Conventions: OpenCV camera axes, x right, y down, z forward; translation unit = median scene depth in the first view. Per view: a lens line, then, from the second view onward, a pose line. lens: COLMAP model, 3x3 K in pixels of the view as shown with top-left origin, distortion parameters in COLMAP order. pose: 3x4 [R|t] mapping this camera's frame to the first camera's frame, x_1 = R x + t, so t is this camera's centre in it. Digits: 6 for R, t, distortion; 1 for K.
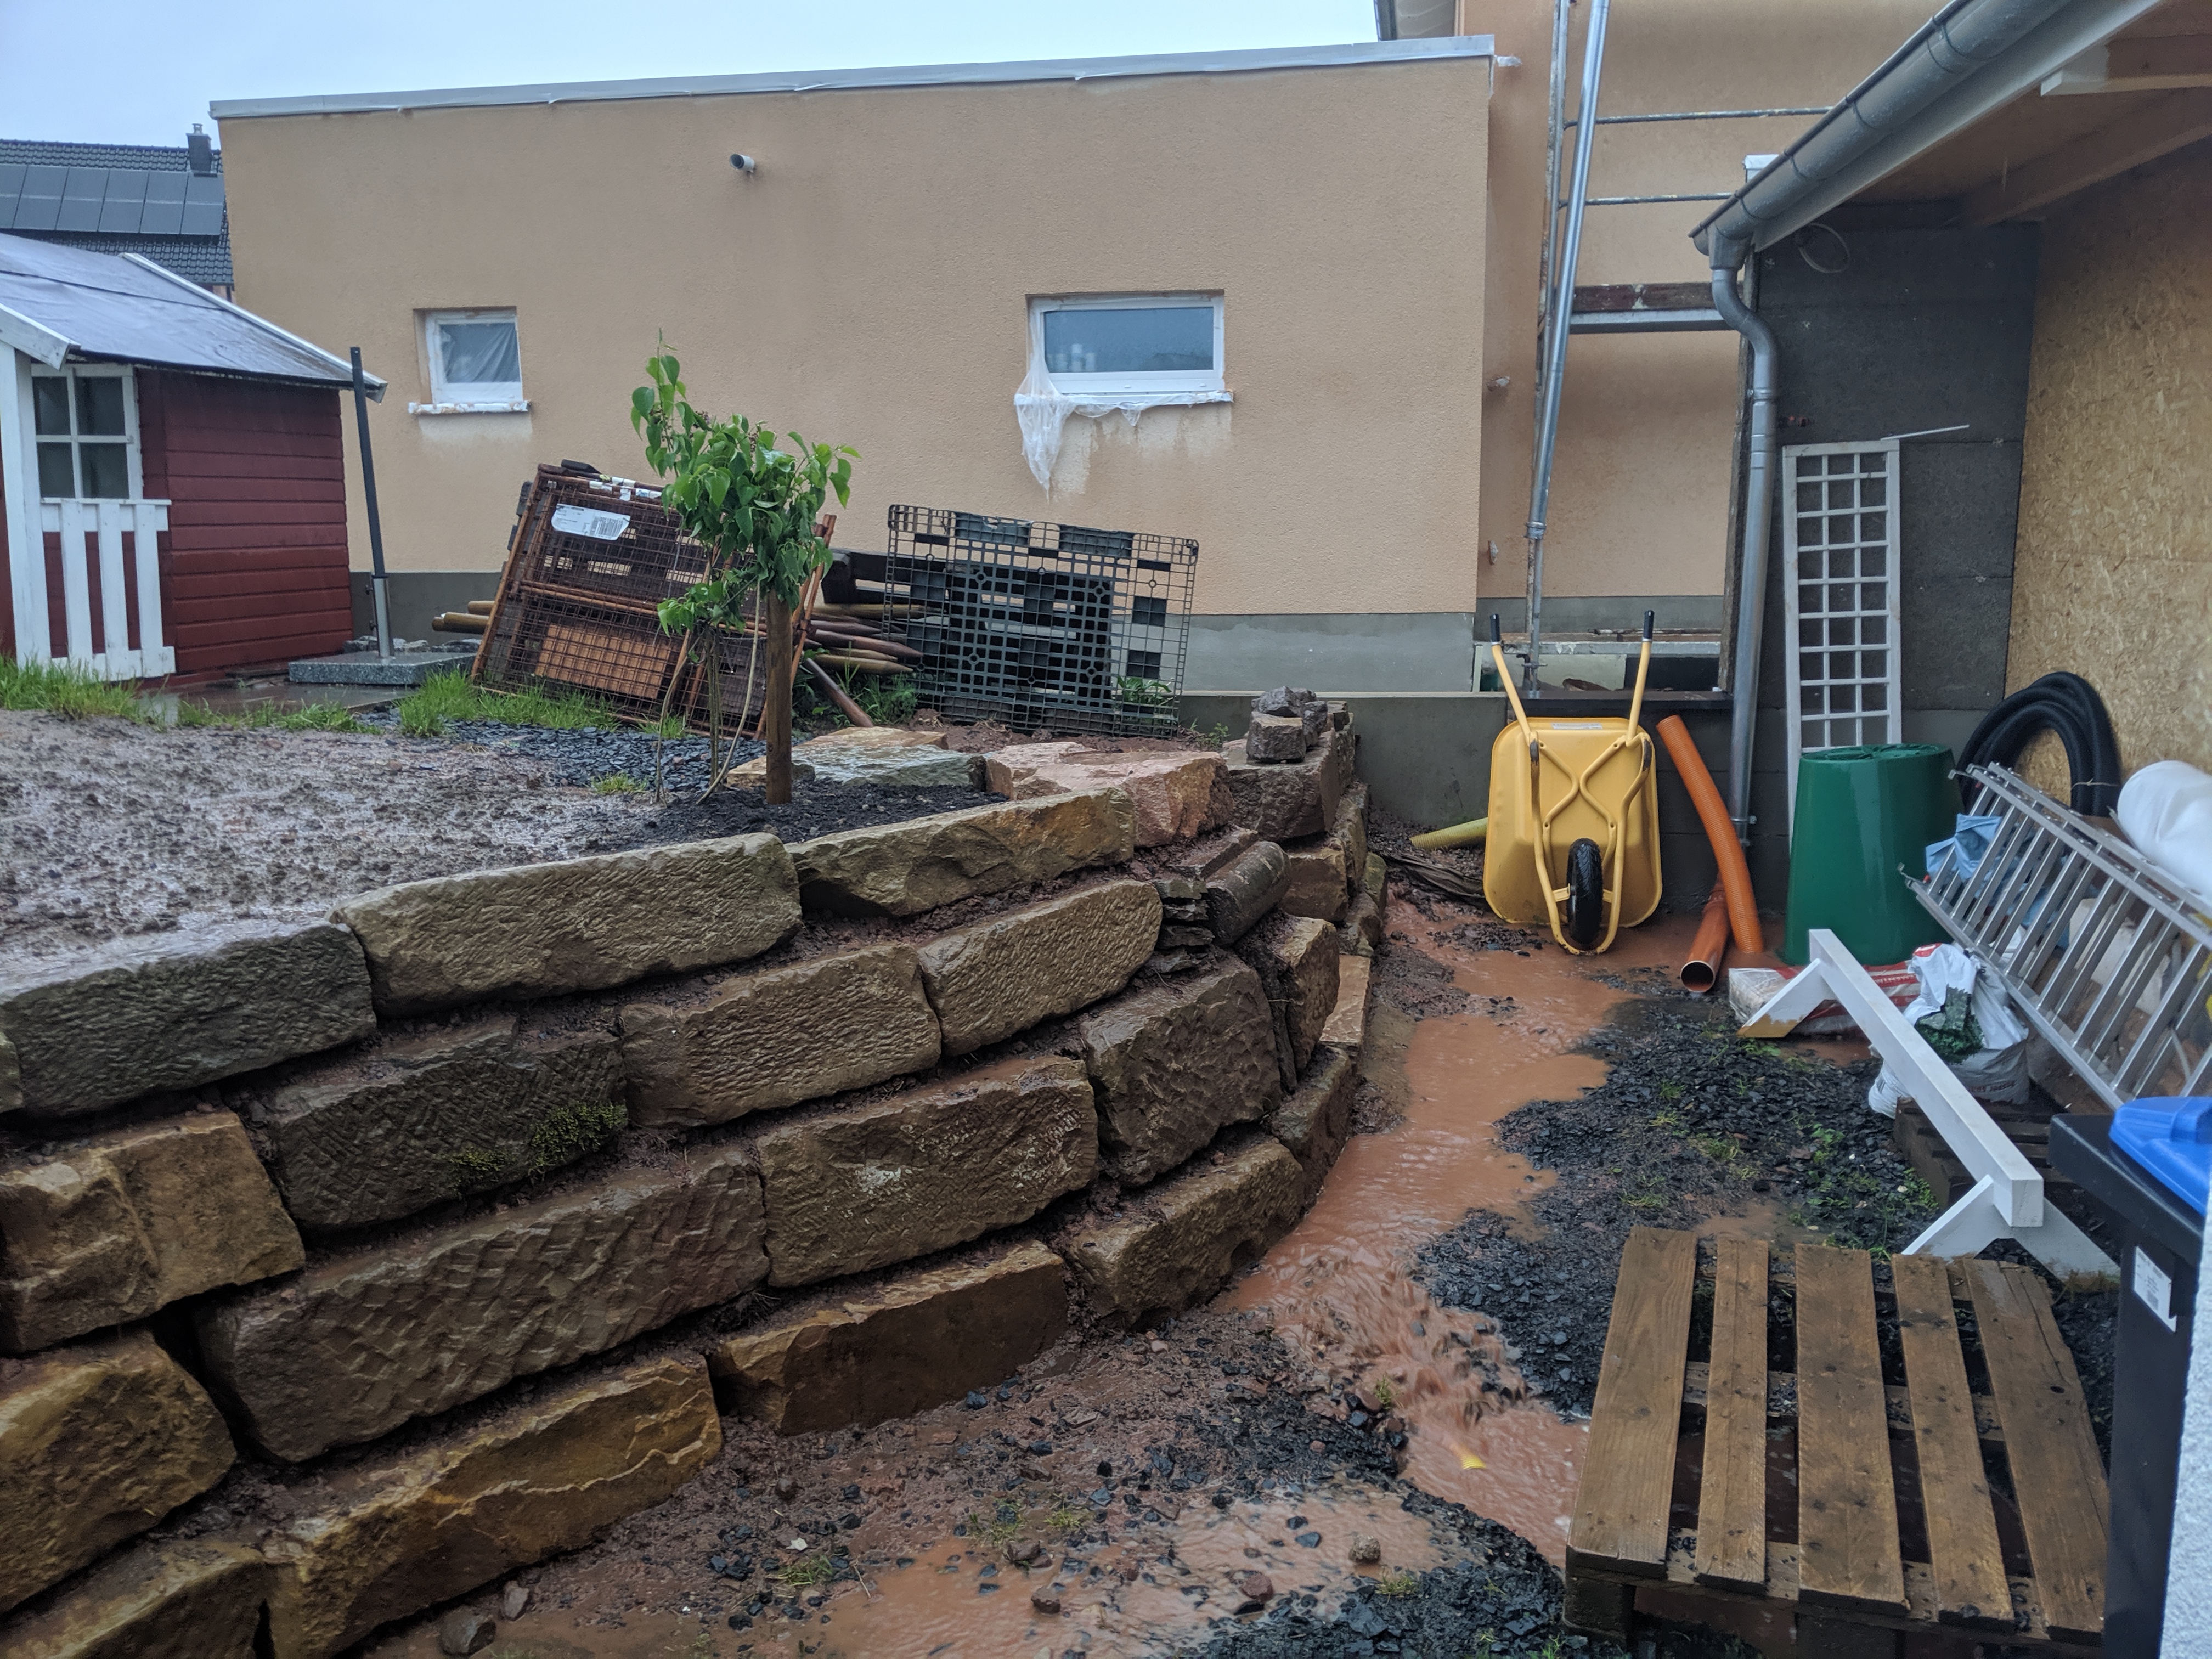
lens RADIAL K [[1679.8, 0, 1106.0], [0, 1679.8, 829.5], [0, 0, 1]] dist [0.051567, -0.095248]
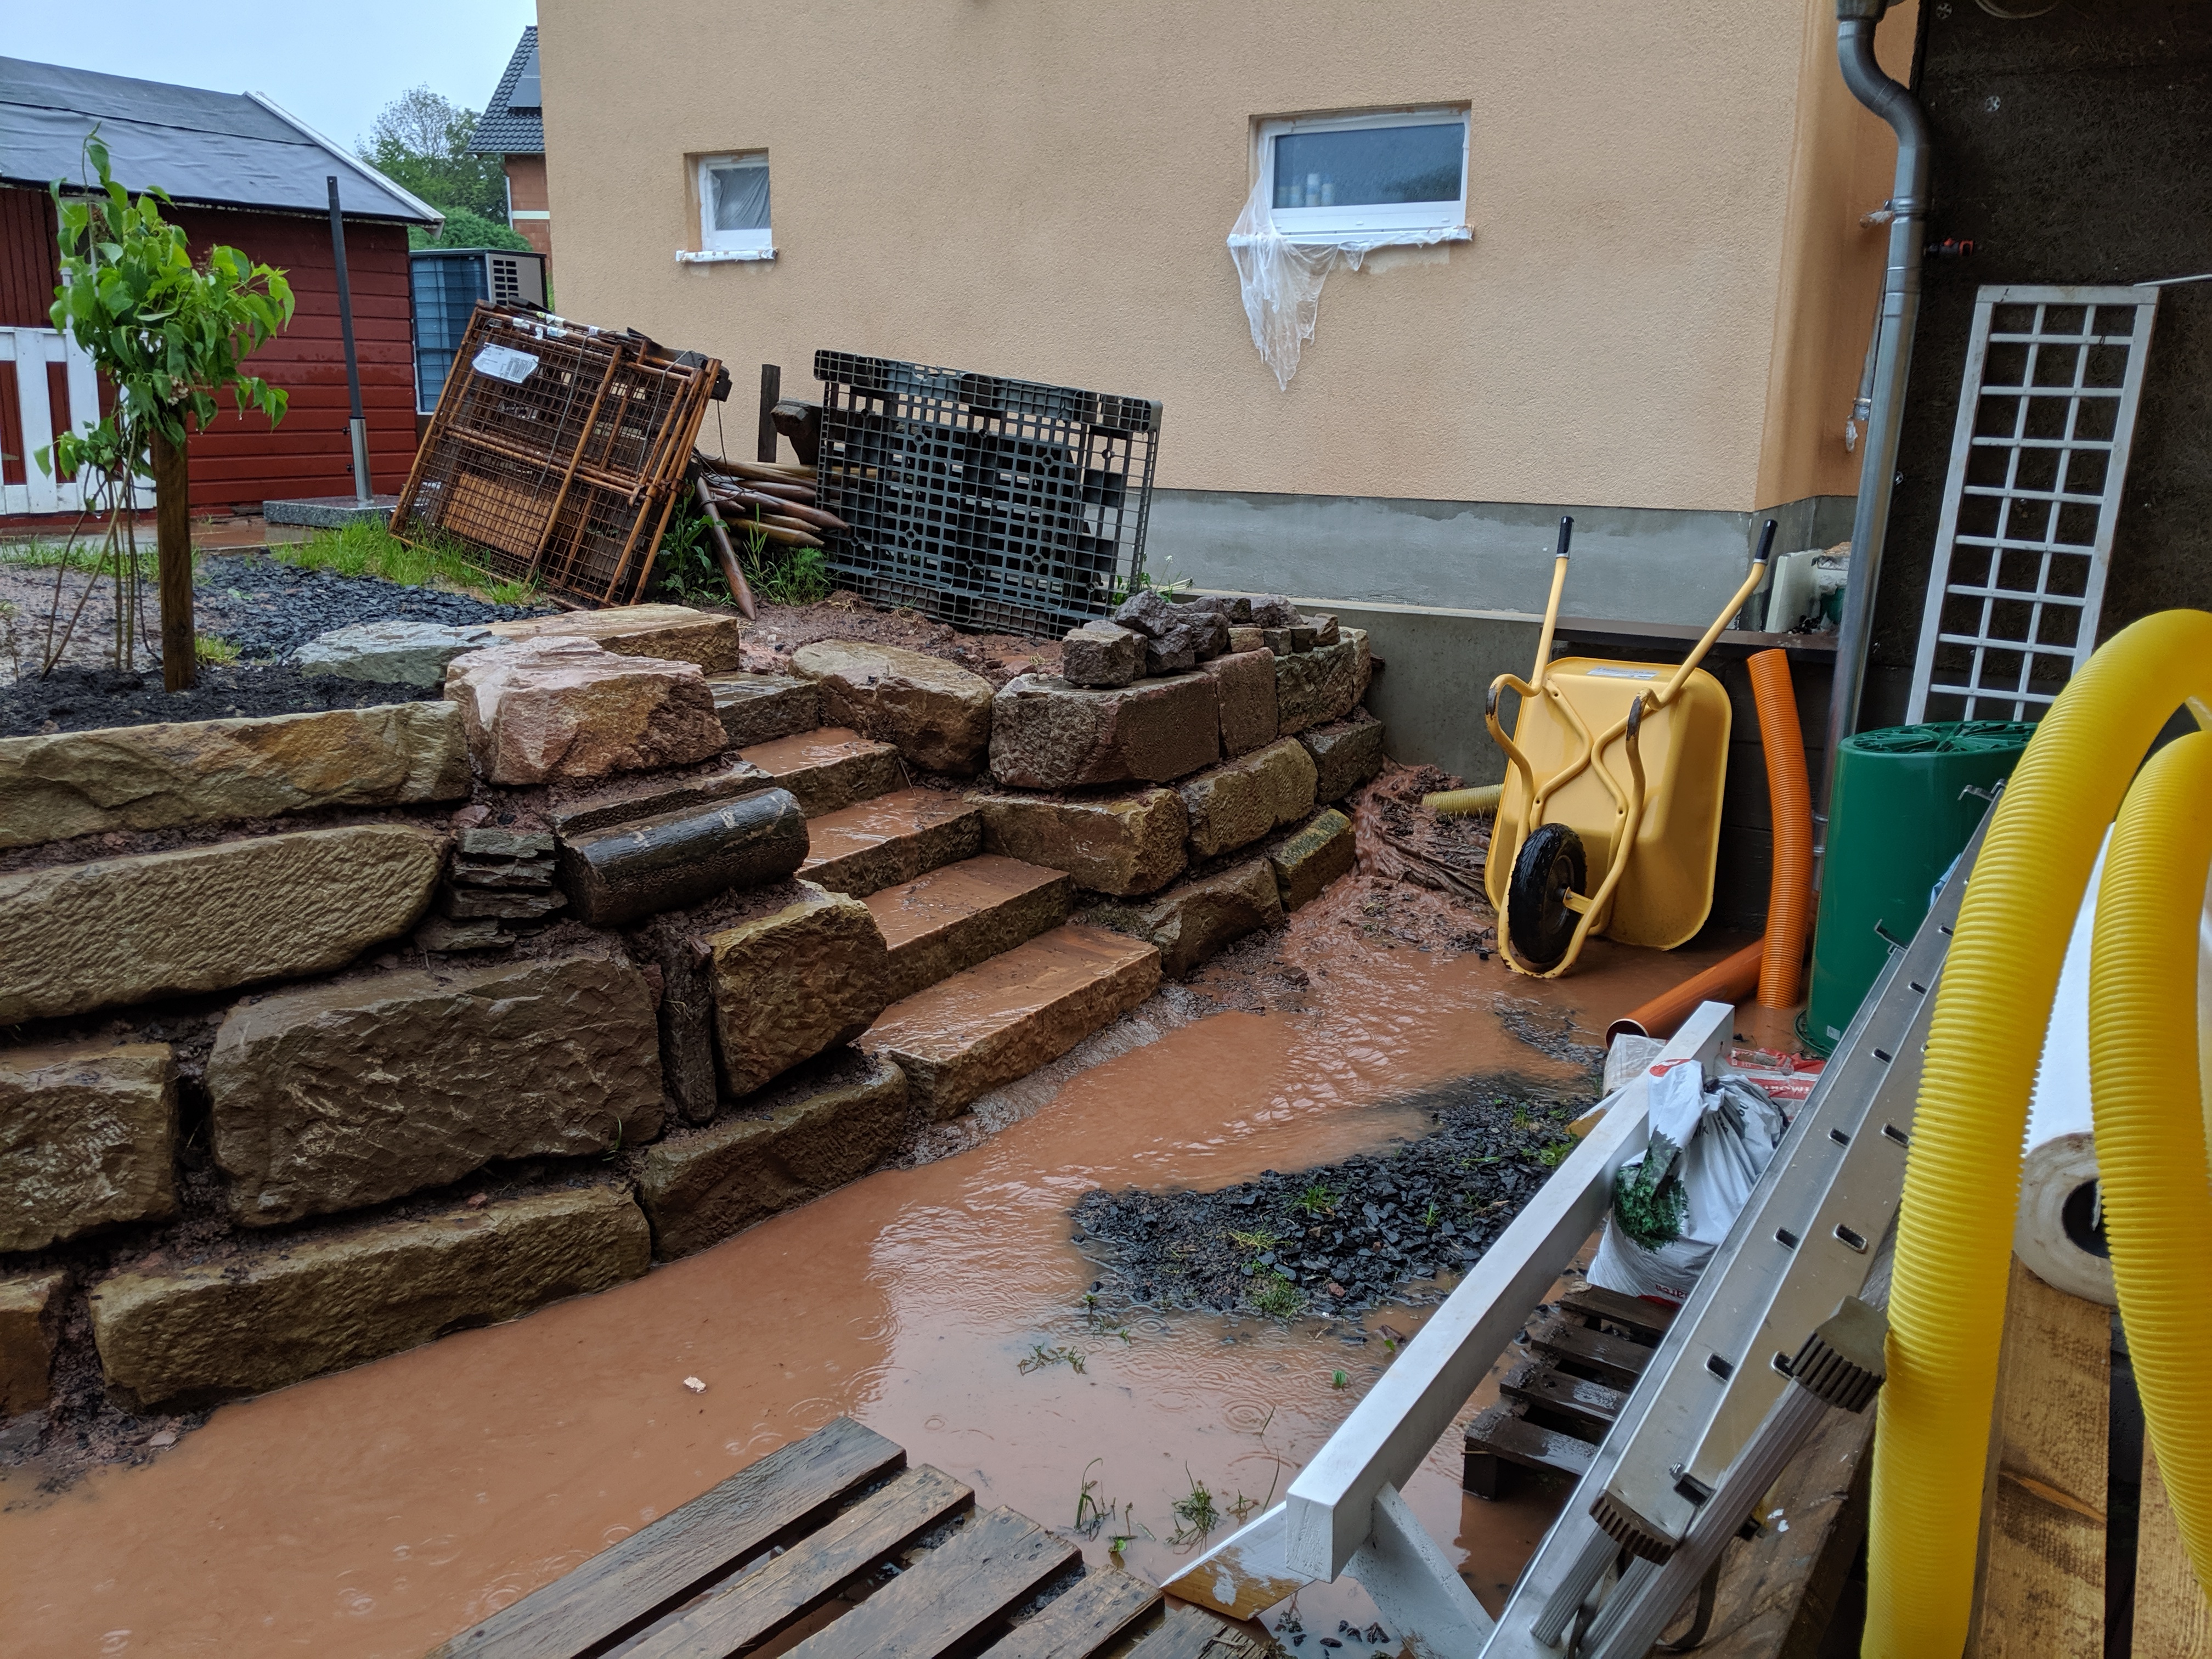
lens RADIAL K [[1679.8, 0, 1106.0], [0, 1679.8, 829.5], [0, 0, 1]] dist [0.051567, -0.095248]
pose [[0.933136, 0.113253, -0.341220, 0.327359], [-0.088885, 0.992298, 0.086275, -0.035695], [0.348363, -0.050177, 0.936016, 0.224307]]
